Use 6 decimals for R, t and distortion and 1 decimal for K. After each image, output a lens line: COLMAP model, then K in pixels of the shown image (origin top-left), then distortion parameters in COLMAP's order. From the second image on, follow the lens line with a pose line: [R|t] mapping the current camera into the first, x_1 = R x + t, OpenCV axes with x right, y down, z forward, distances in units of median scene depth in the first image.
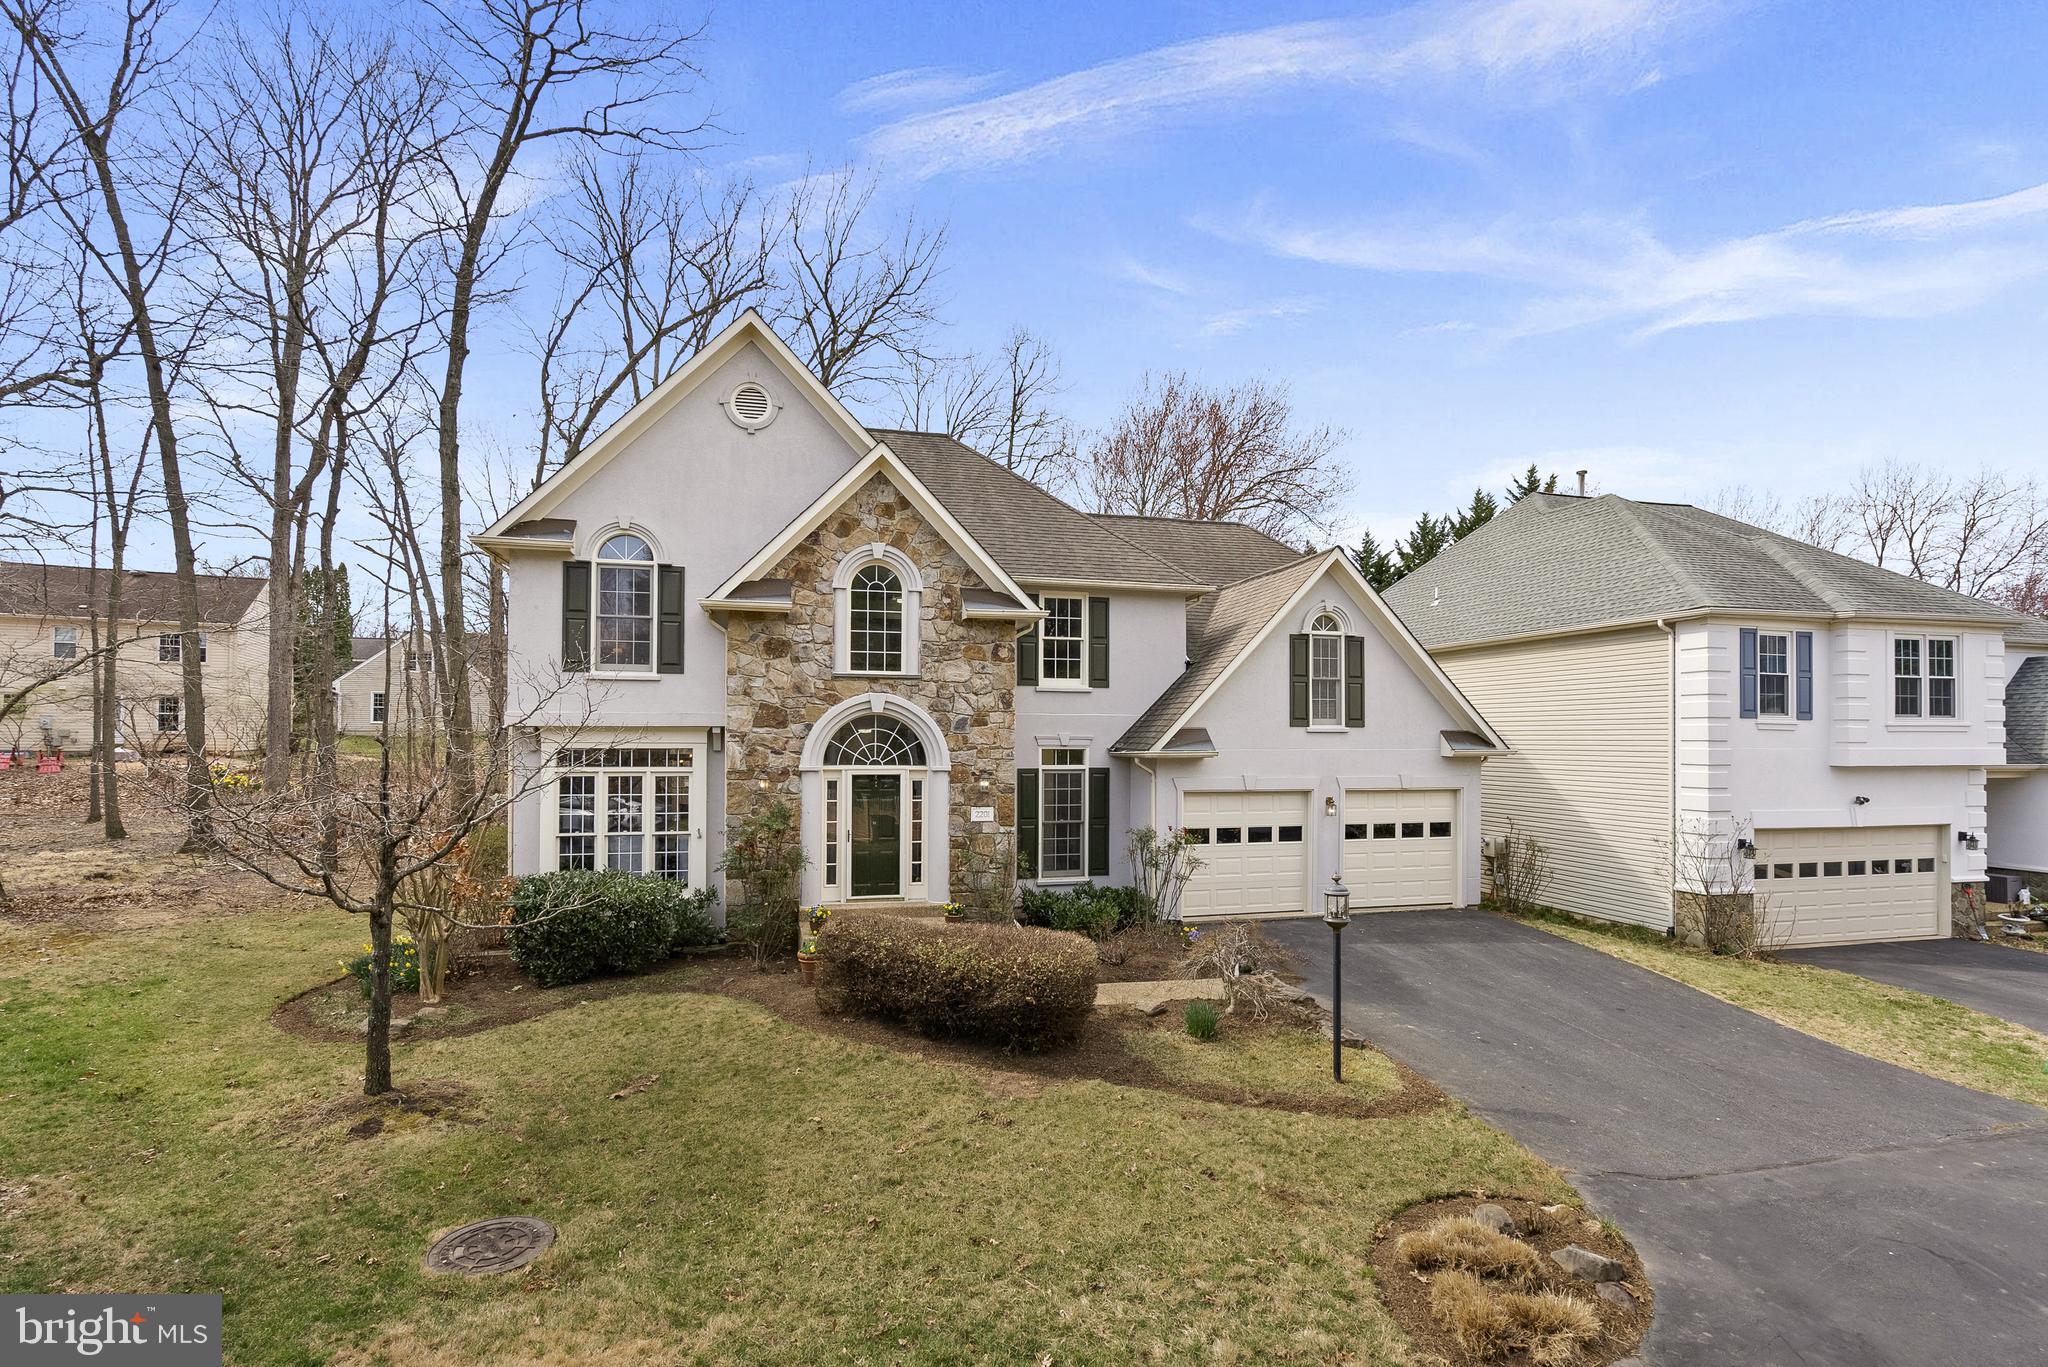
lens RADIAL K [[952.5, 0, 1022.0], [0, 952.5, 693.9], [0, 0, 1]] dist [-0.000419, 0.001679]
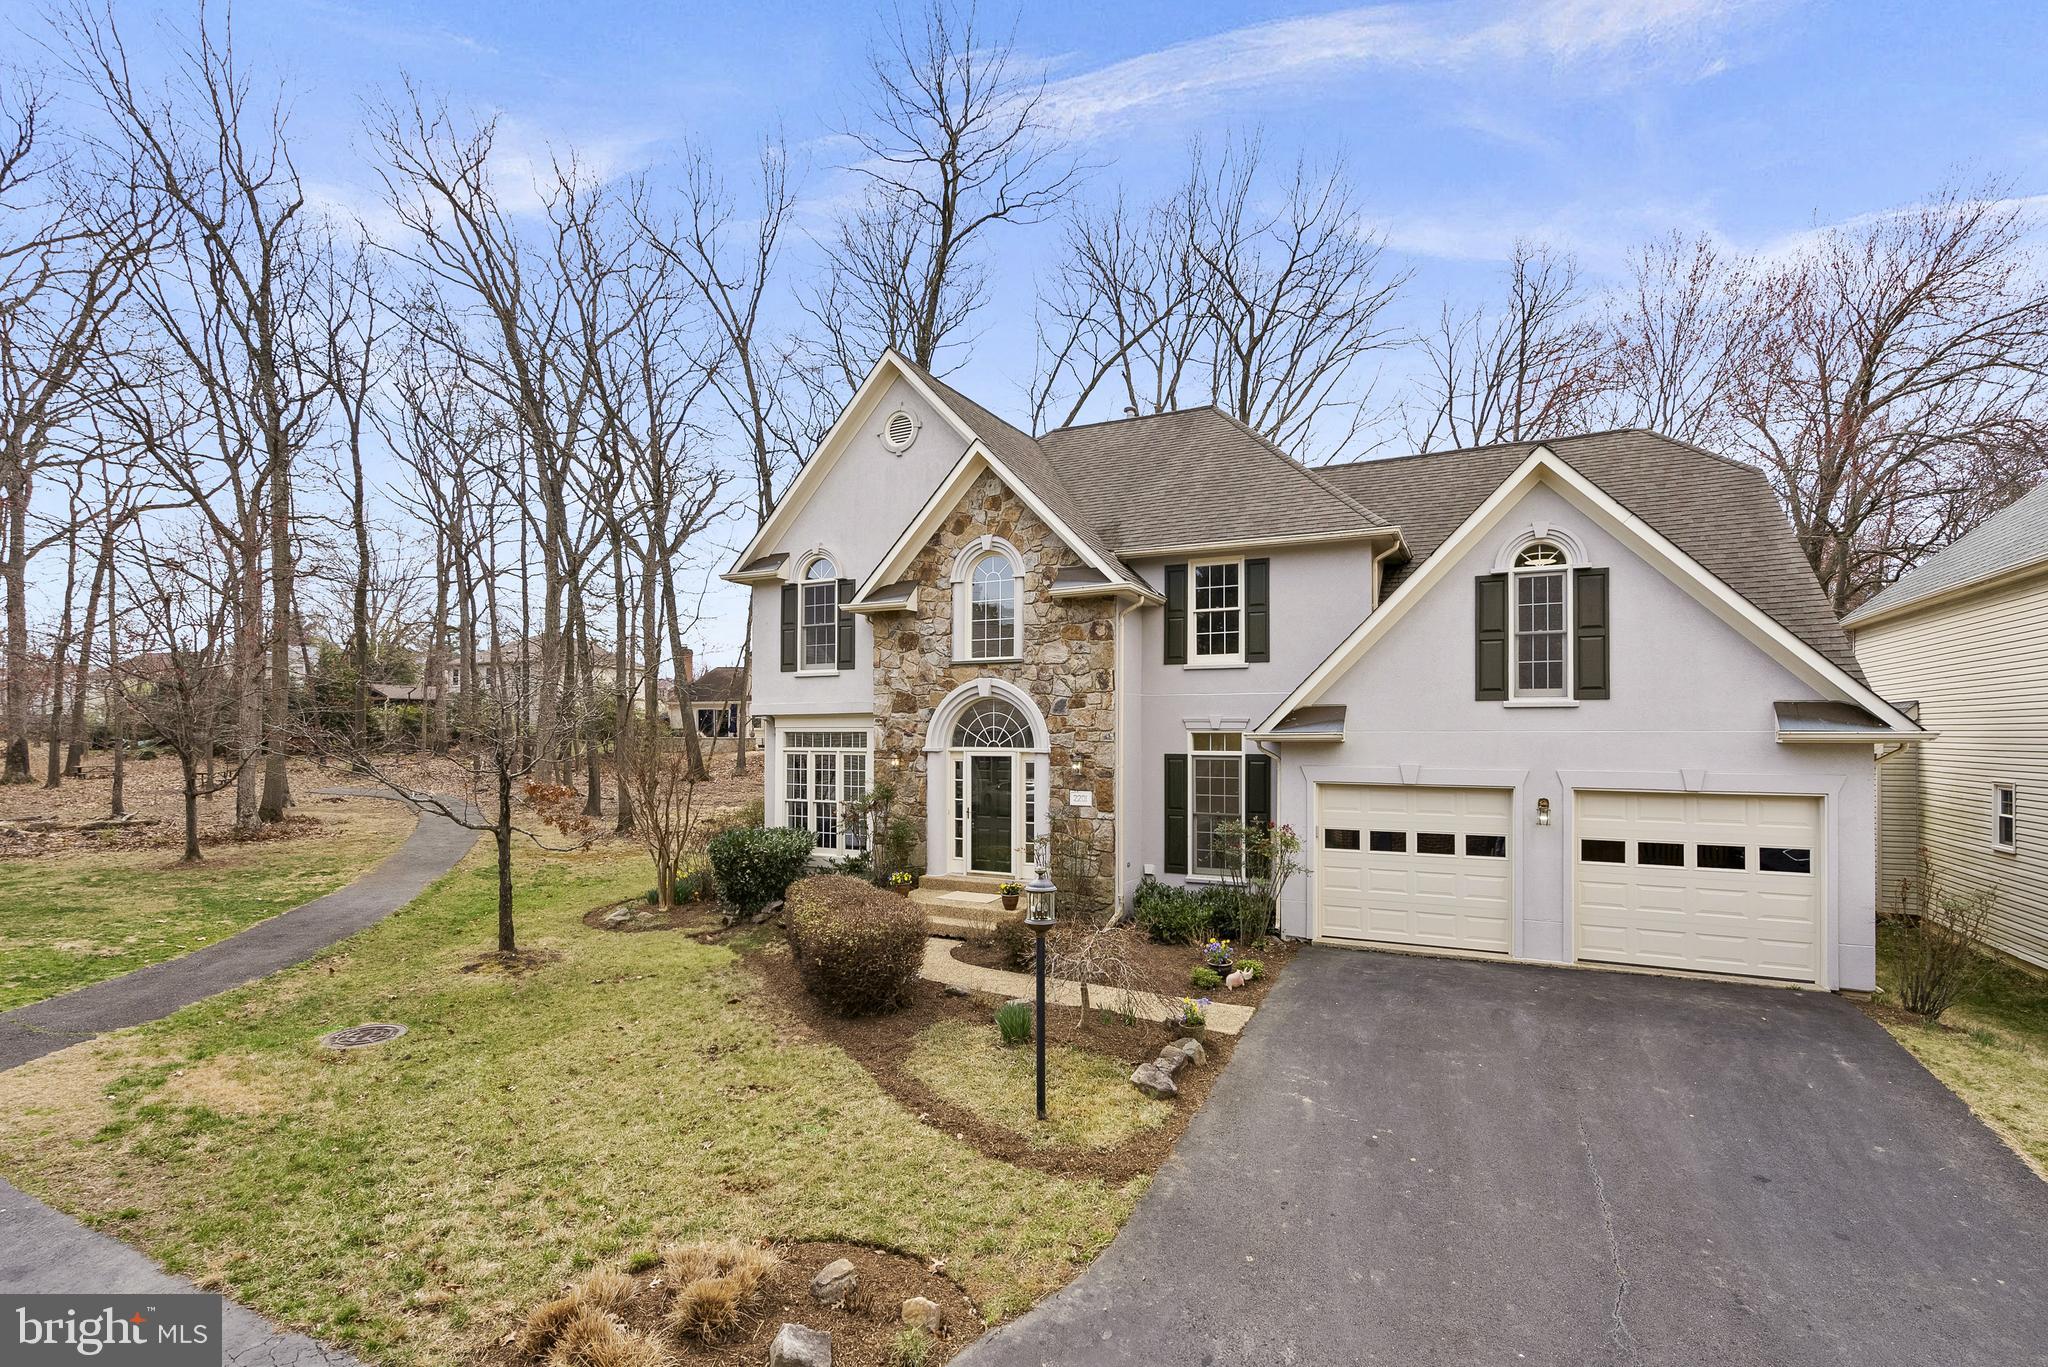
lens RADIAL K [[952.5, 0, 1022.0], [0, 952.5, 693.9], [0, 0, 1]] dist [-0.000419, 0.001679]
pose [[0.749977, -0.032252, -0.660677, 0.551920], [0.030340, 0.999437, -0.014348, 0.031544], [0.660768, -0.009284, 0.750533, 0.231459]]
